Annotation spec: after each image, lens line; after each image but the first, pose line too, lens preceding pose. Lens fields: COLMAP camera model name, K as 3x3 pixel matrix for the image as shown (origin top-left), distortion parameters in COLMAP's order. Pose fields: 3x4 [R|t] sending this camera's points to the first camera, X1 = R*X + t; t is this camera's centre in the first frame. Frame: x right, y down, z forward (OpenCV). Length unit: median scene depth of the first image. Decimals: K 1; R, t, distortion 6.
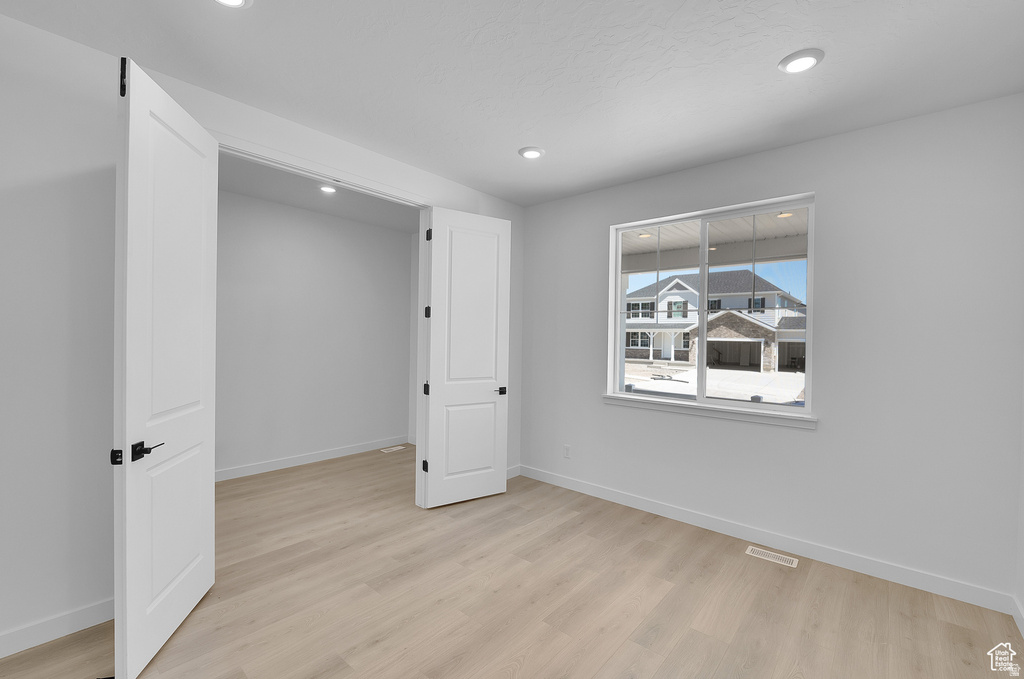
lens RADIAL K [[429.8, 0, 511.4], [0, 429.8, 340.3], [0, 0, 1]] dist [-0.006572, -0.002188]
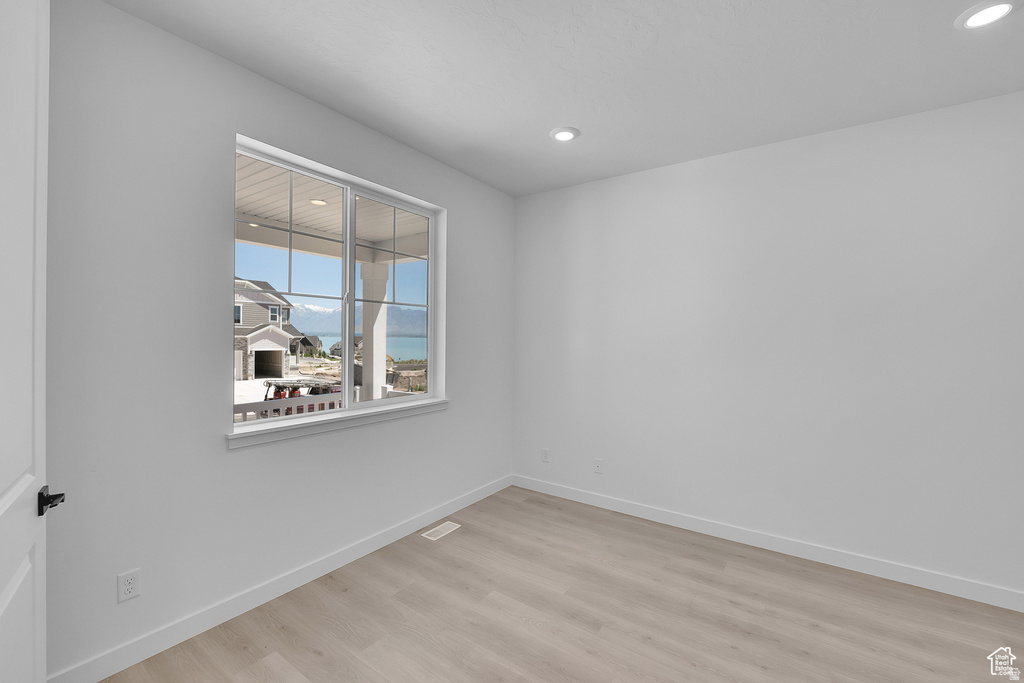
lens RADIAL K [[429.8, 0, 511.6], [0, 429.8, 338.3], [0, 0, 1]] dist [-0.006572, -0.002188]
pose [[-0.100104, -0.026987, 0.994611, -0.515241], [-0.008376, 0.999620, 0.026279, -0.021427], [-0.994942, -0.005700, -0.100292, 0.965987]]
